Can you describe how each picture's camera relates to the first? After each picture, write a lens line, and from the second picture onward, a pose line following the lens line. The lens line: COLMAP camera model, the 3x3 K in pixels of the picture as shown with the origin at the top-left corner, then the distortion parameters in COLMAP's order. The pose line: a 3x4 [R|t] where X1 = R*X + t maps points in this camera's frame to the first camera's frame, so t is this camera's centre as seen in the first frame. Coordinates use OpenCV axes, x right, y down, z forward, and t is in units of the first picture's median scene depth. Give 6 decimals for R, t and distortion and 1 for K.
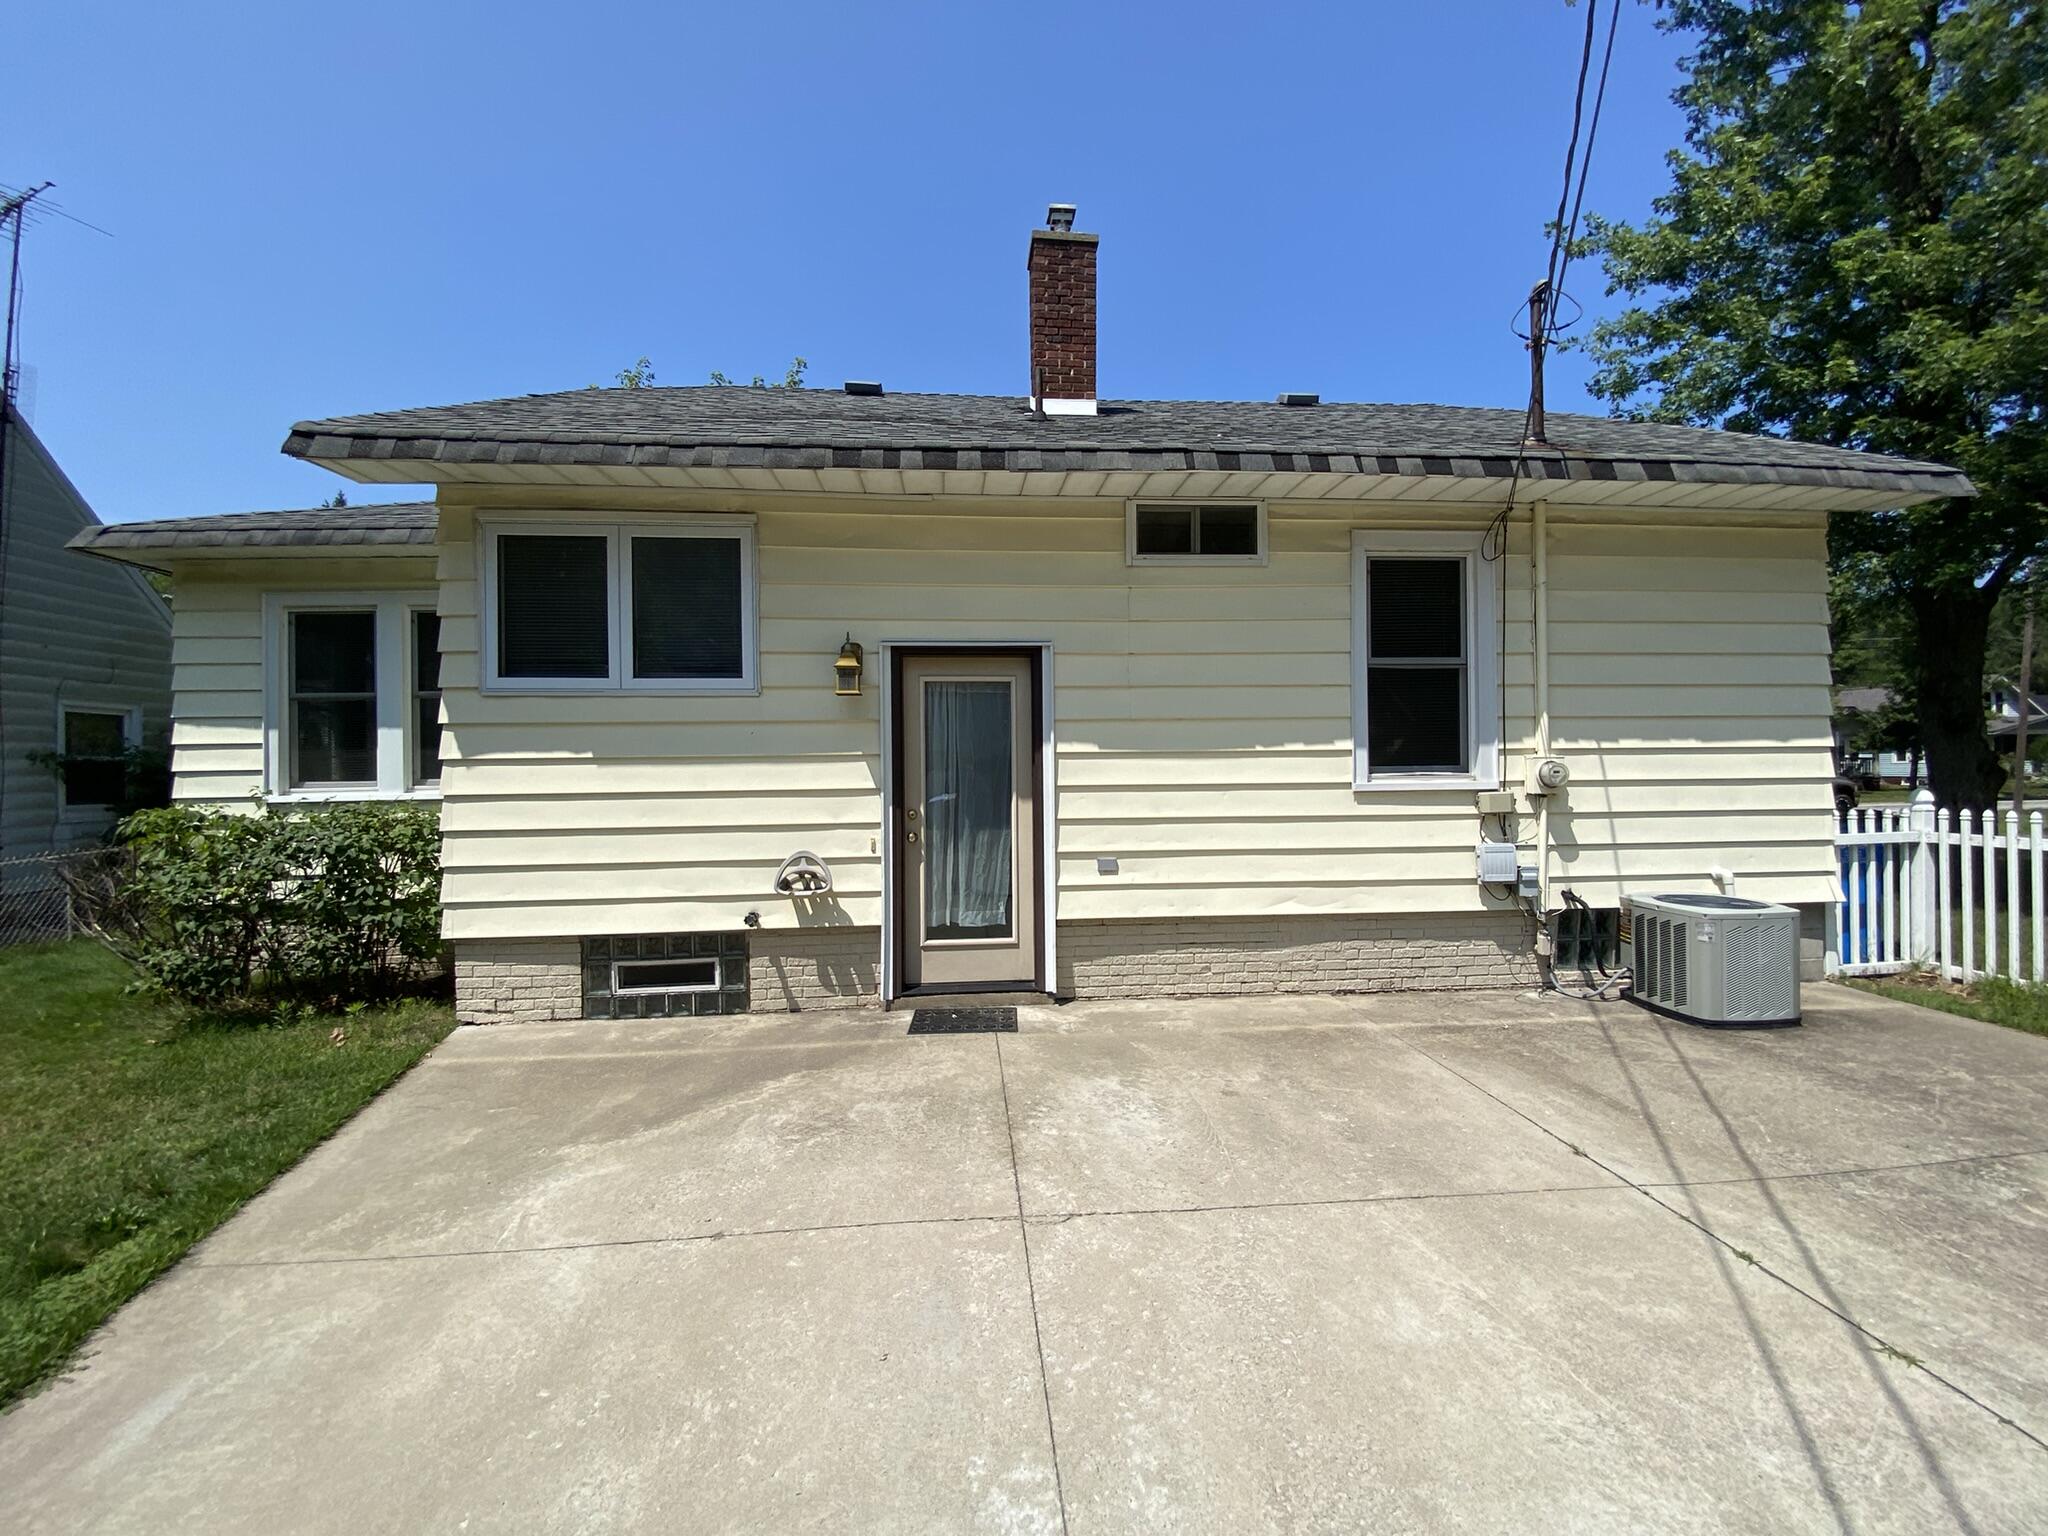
lens RADIAL K [[837.3, 0, 1024.0], [0, 837.3, 768.0], [0, 0, 1]] dist [0.030948, -0.023849]
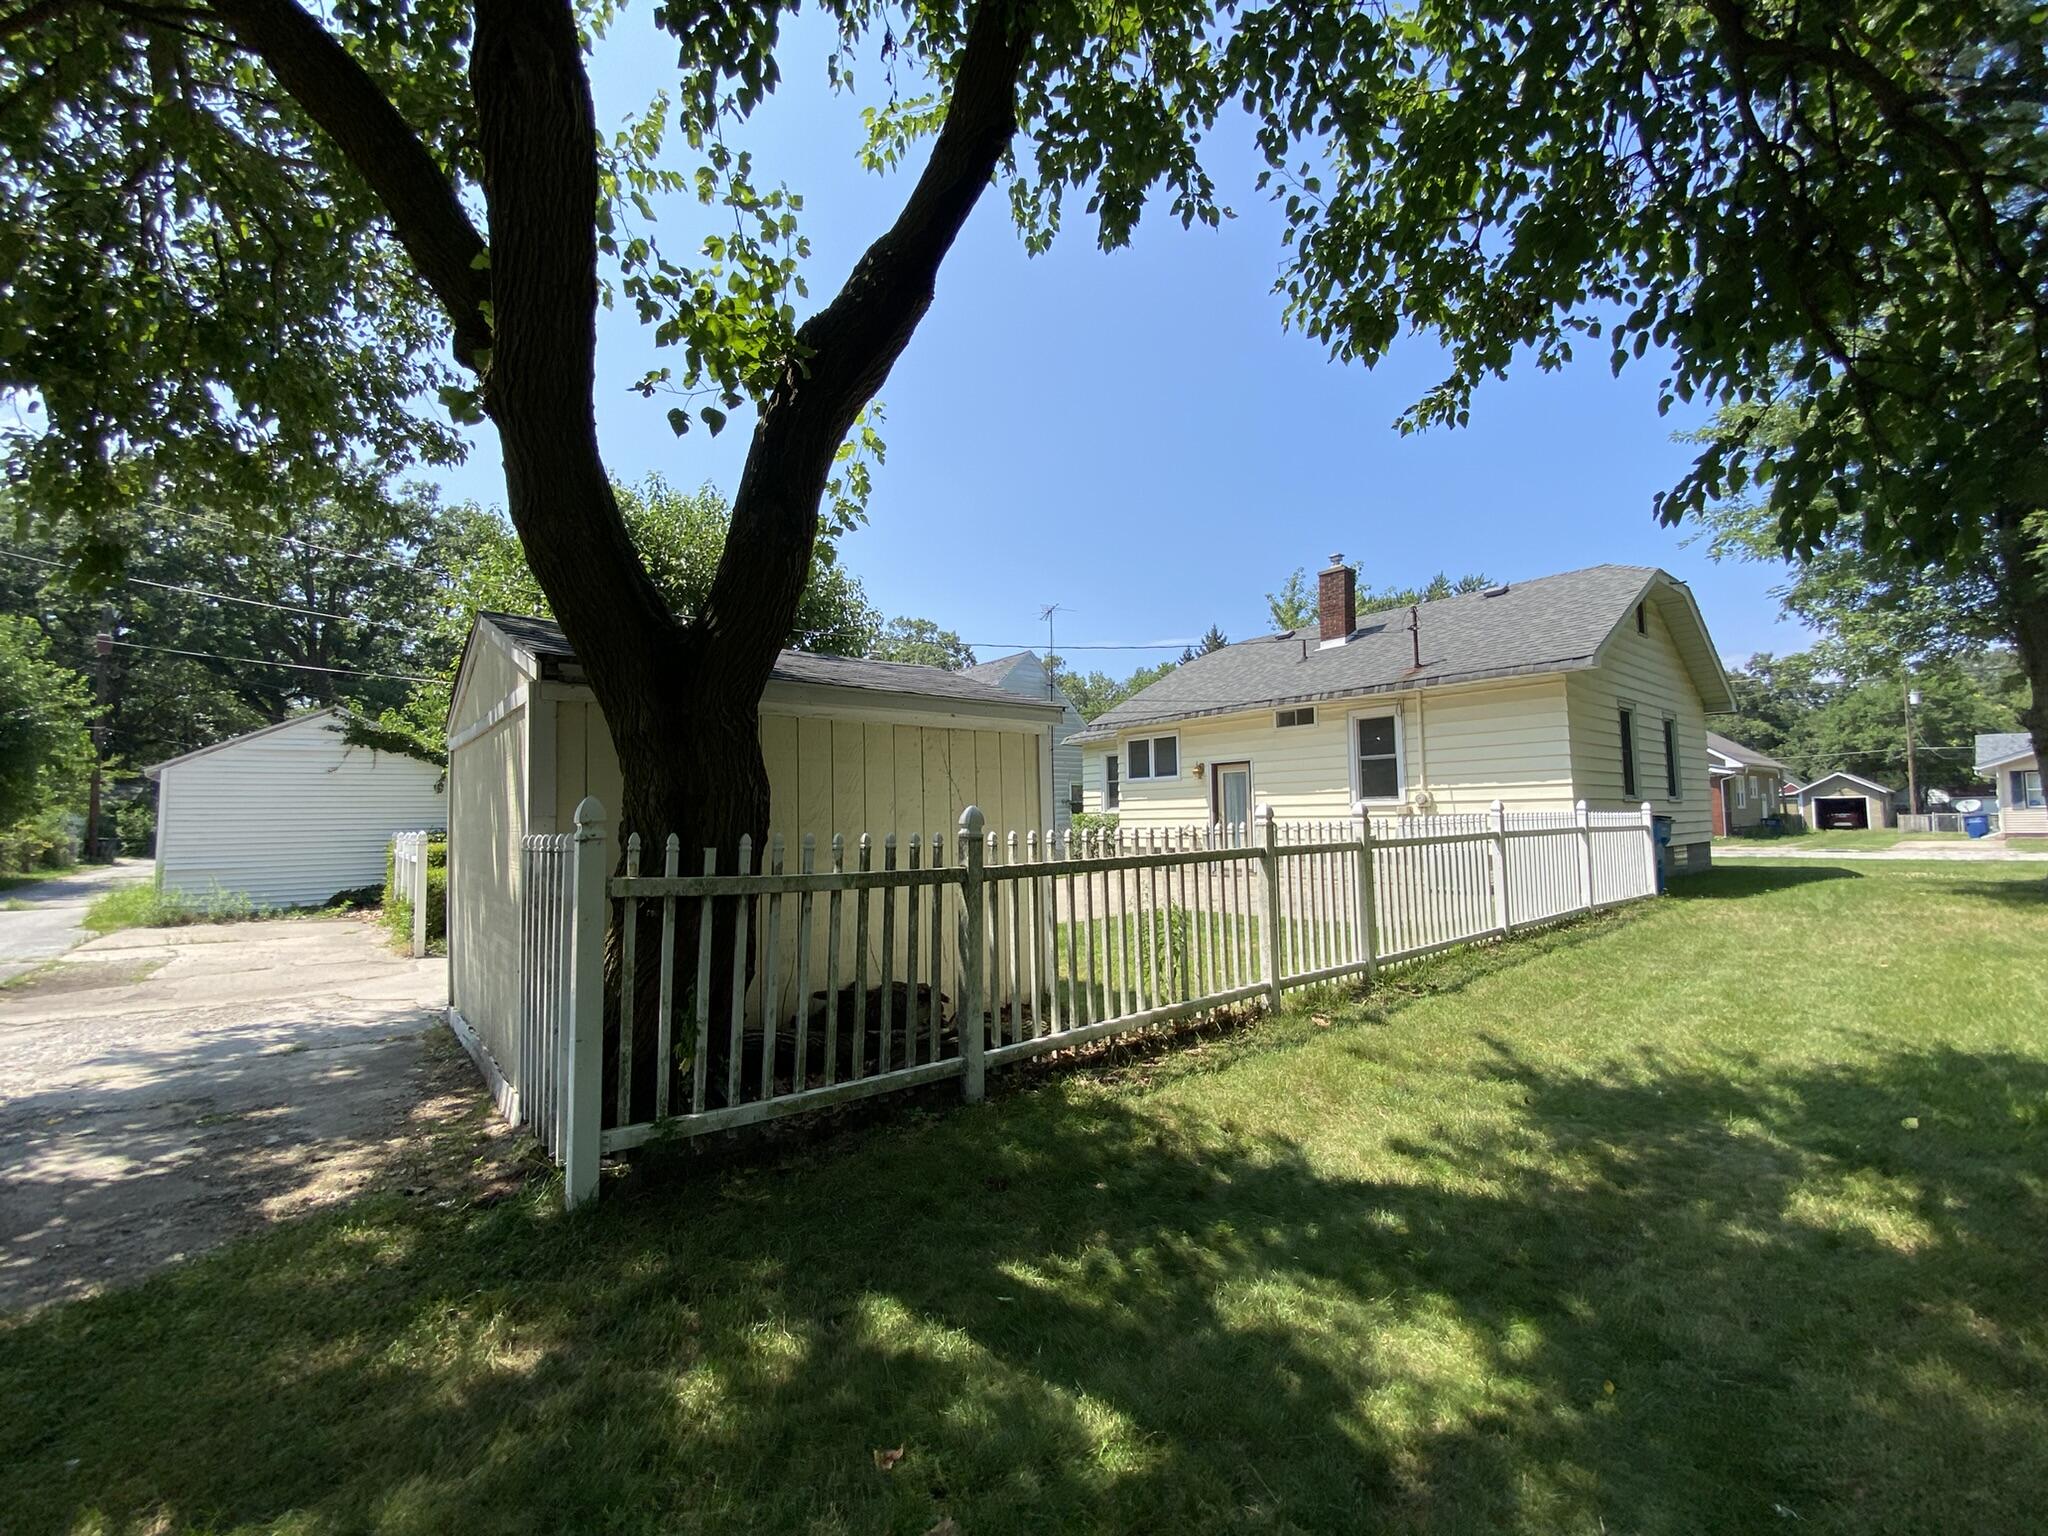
lens RADIAL K [[837.3, 0, 1024.0], [0, 837.3, 768.0], [0, 0, 1]] dist [0.030948, -0.023849]
pose [[0.571427, -0.048314, -0.819229, 2.006376], [0.016258, 0.998736, -0.047561, 0.016112], [0.820492, 0.013859, 0.571491, -1.412381]]
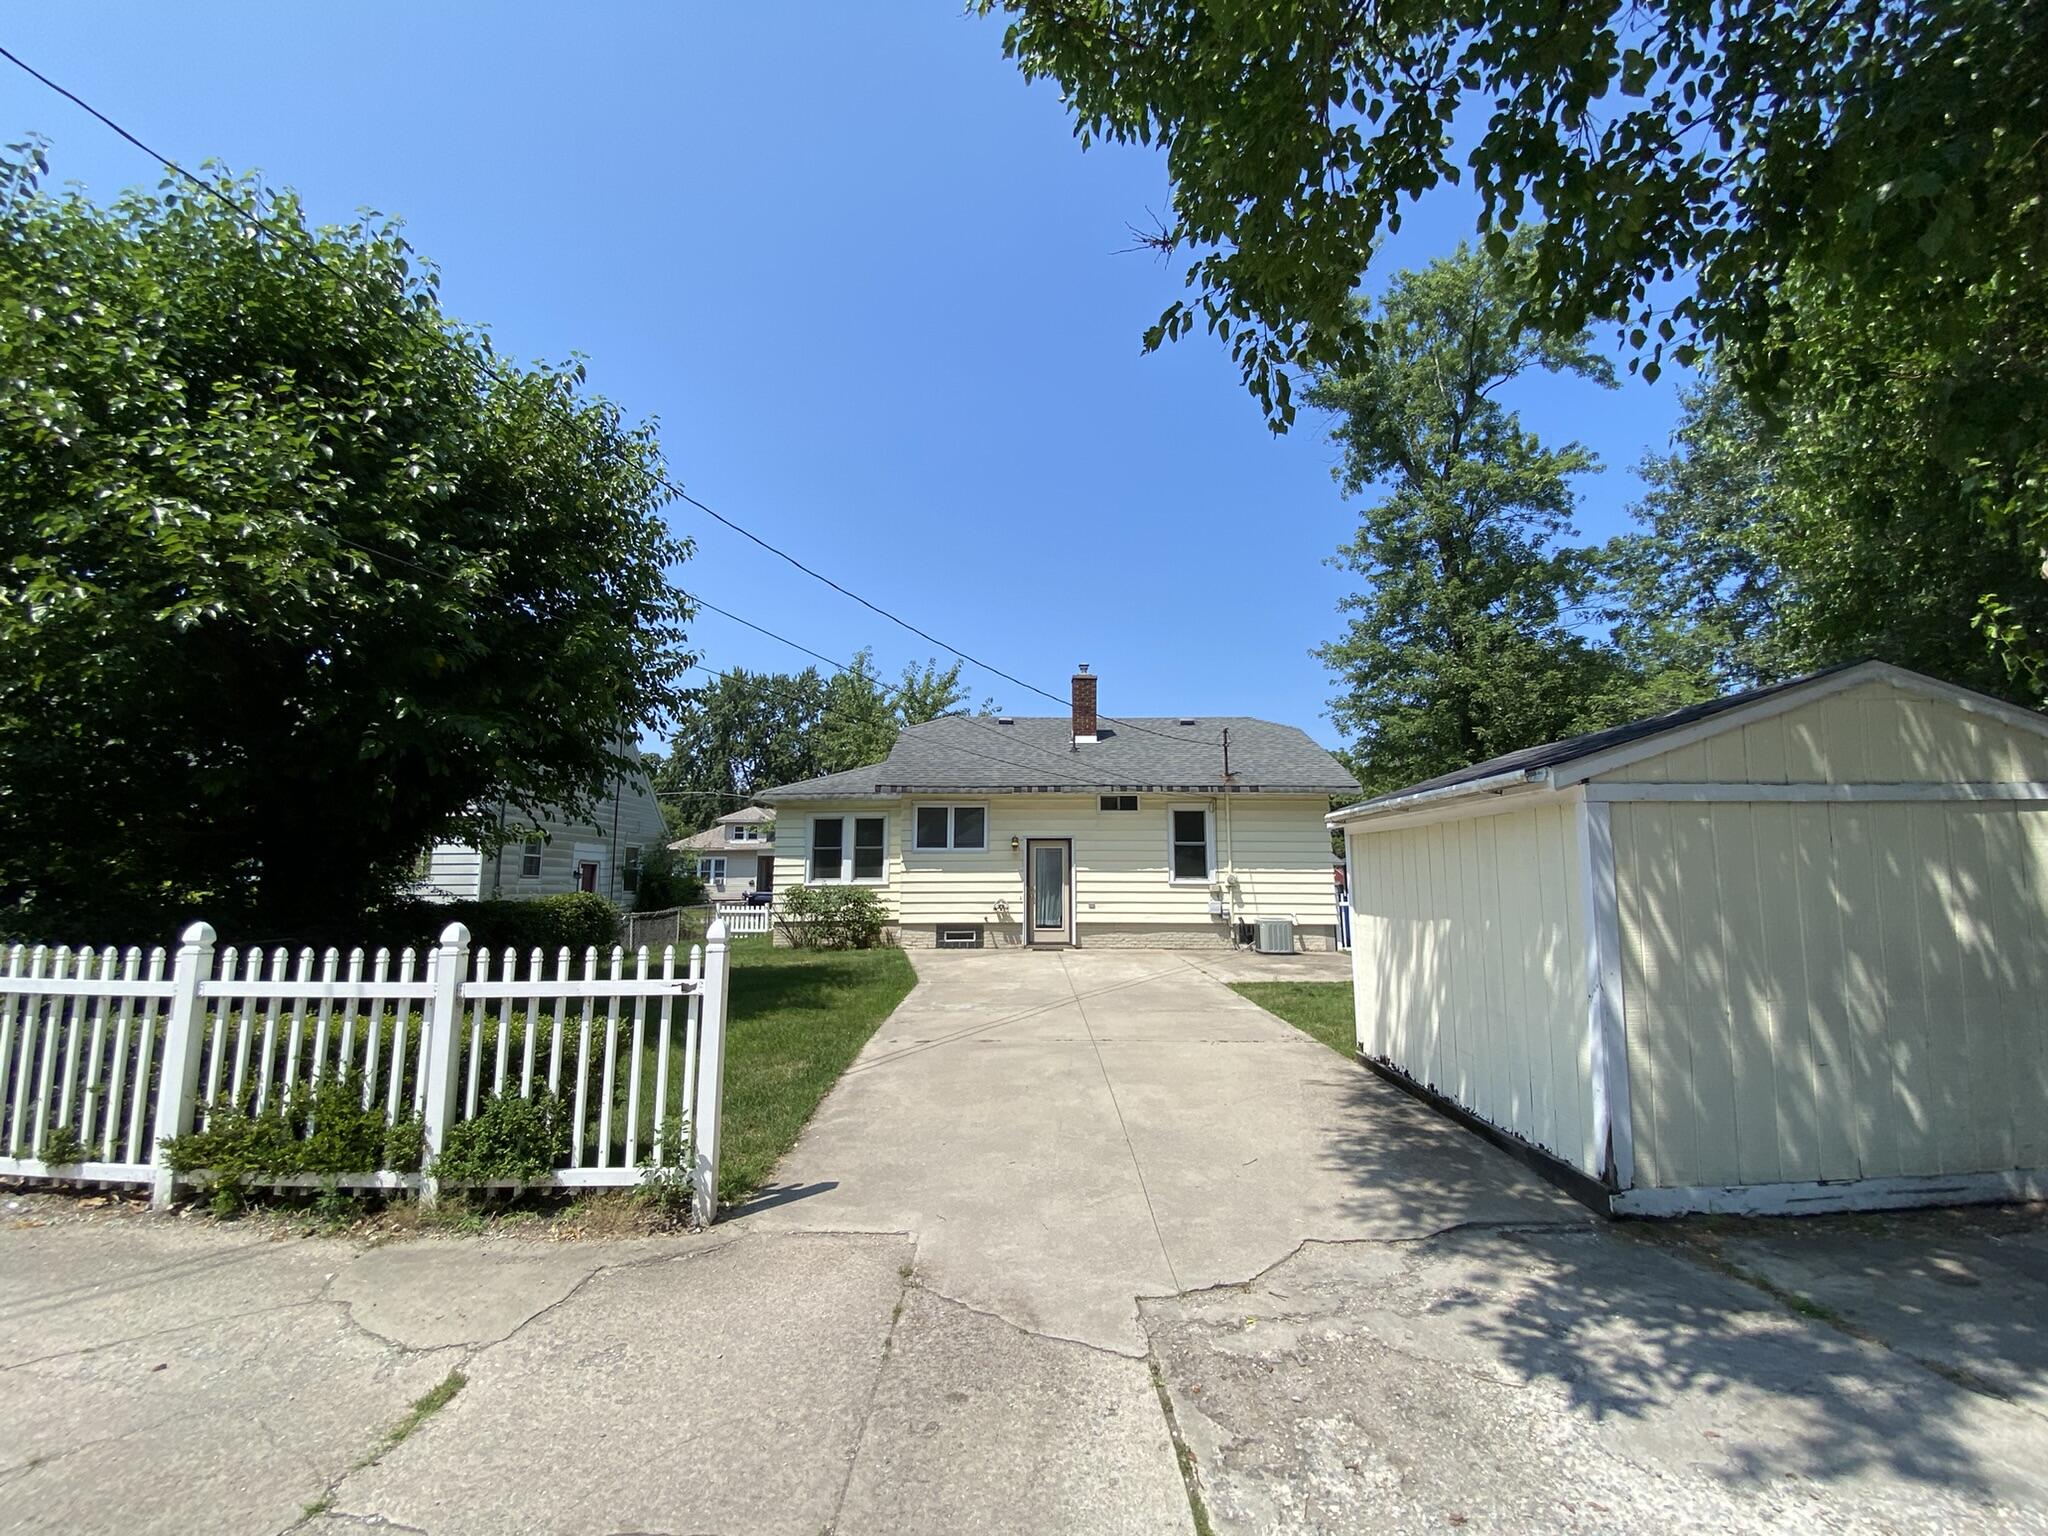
lens RADIAL K [[845.9, 0, 1024.0], [0, 845.9, 768.0], [0, 0, 1]] dist [0.101693, -0.024499]
pose [[0.996890, 0.000111, -0.078806, 0.094890], [-0.010229, 0.991721, -0.128002, 0.009898], [0.078139, 0.128410, 0.988638, -2.293704]]
